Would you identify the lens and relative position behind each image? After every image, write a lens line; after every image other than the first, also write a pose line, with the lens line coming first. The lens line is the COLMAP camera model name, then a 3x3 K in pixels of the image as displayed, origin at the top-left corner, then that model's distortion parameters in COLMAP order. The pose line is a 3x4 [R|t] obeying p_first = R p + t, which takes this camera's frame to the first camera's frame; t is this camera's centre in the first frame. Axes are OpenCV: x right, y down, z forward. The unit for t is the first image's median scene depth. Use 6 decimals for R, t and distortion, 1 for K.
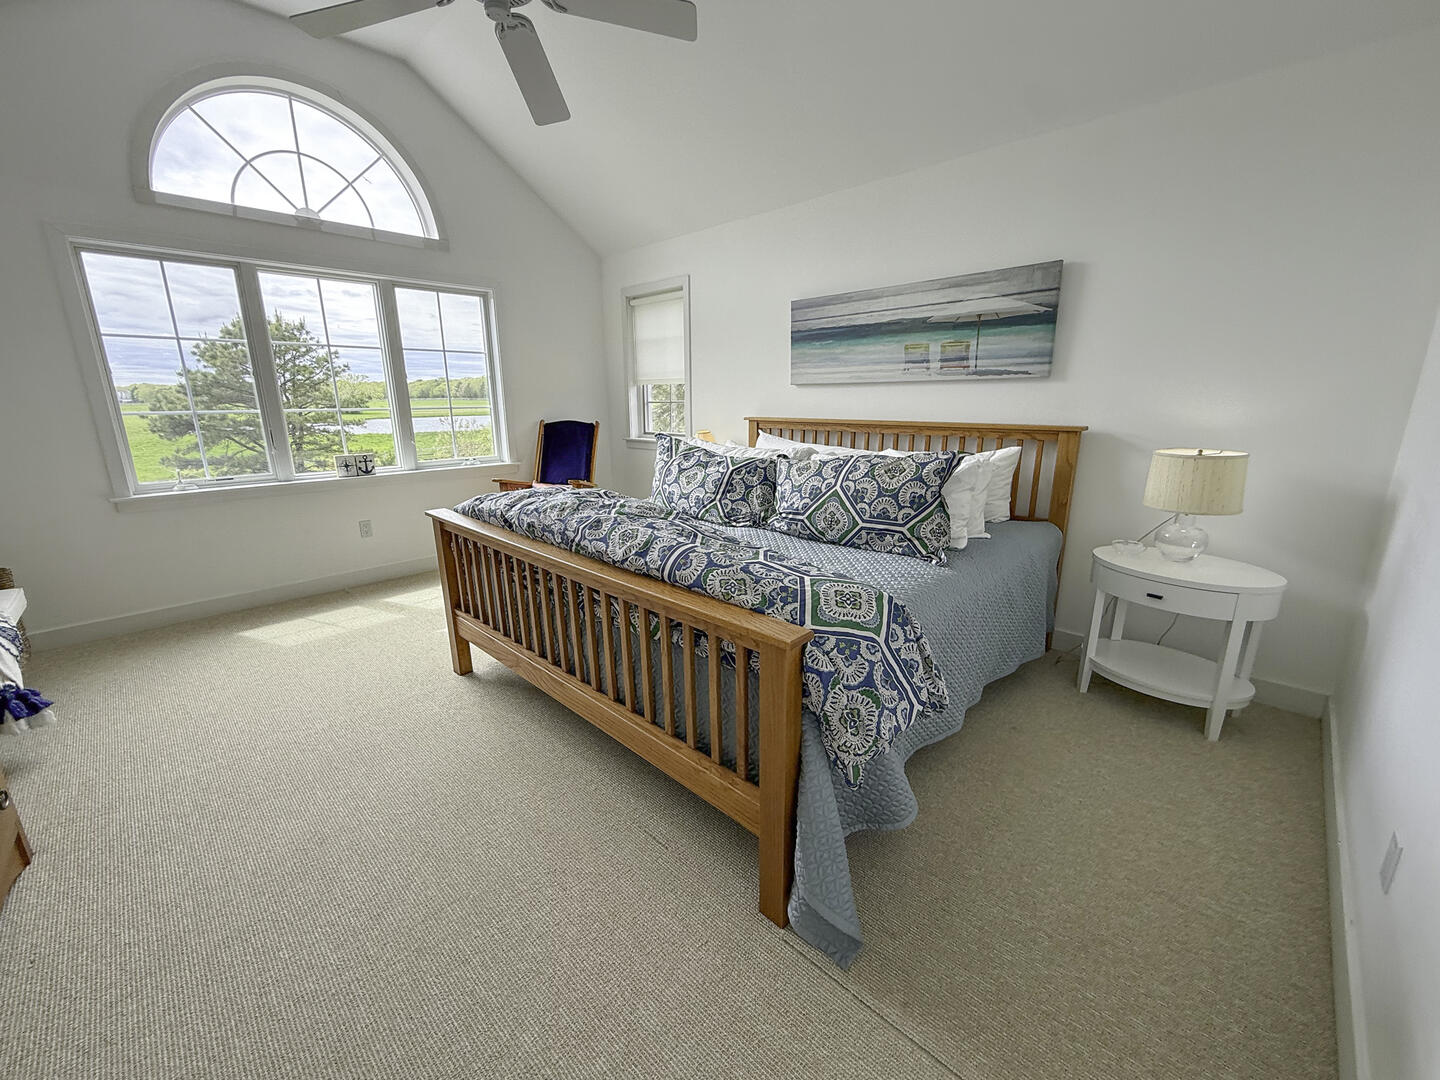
lens RADIAL K [[583.2, 0, 715.7], [0, 583.2, 544.0], [0, 0, 1]] dist [-0.002431, 0.000001]
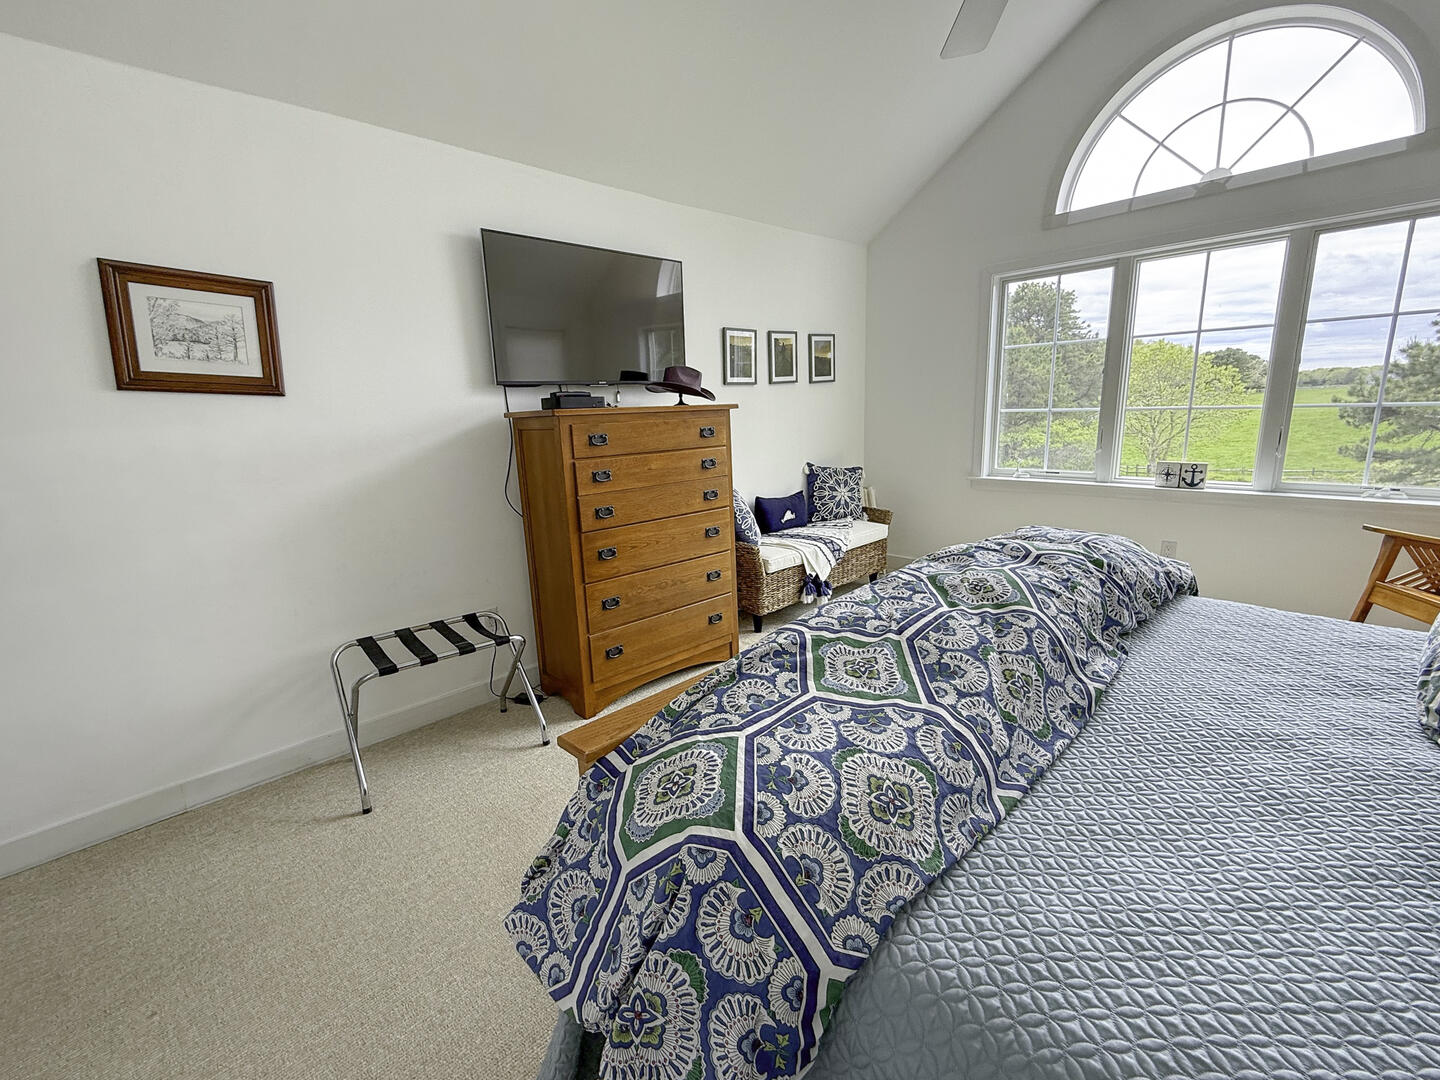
lens RADIAL K [[622.2, 0, 715.2], [0, 622.2, 541.4], [0, 0, 1]] dist [0.001411, 0.000180]
pose [[-0.024899, 0.222729, -0.974562, 0.297292], [-0.211140, 0.951702, 0.222899, -0.108194], [0.977139, 0.211319, 0.023331, 0.369817]]
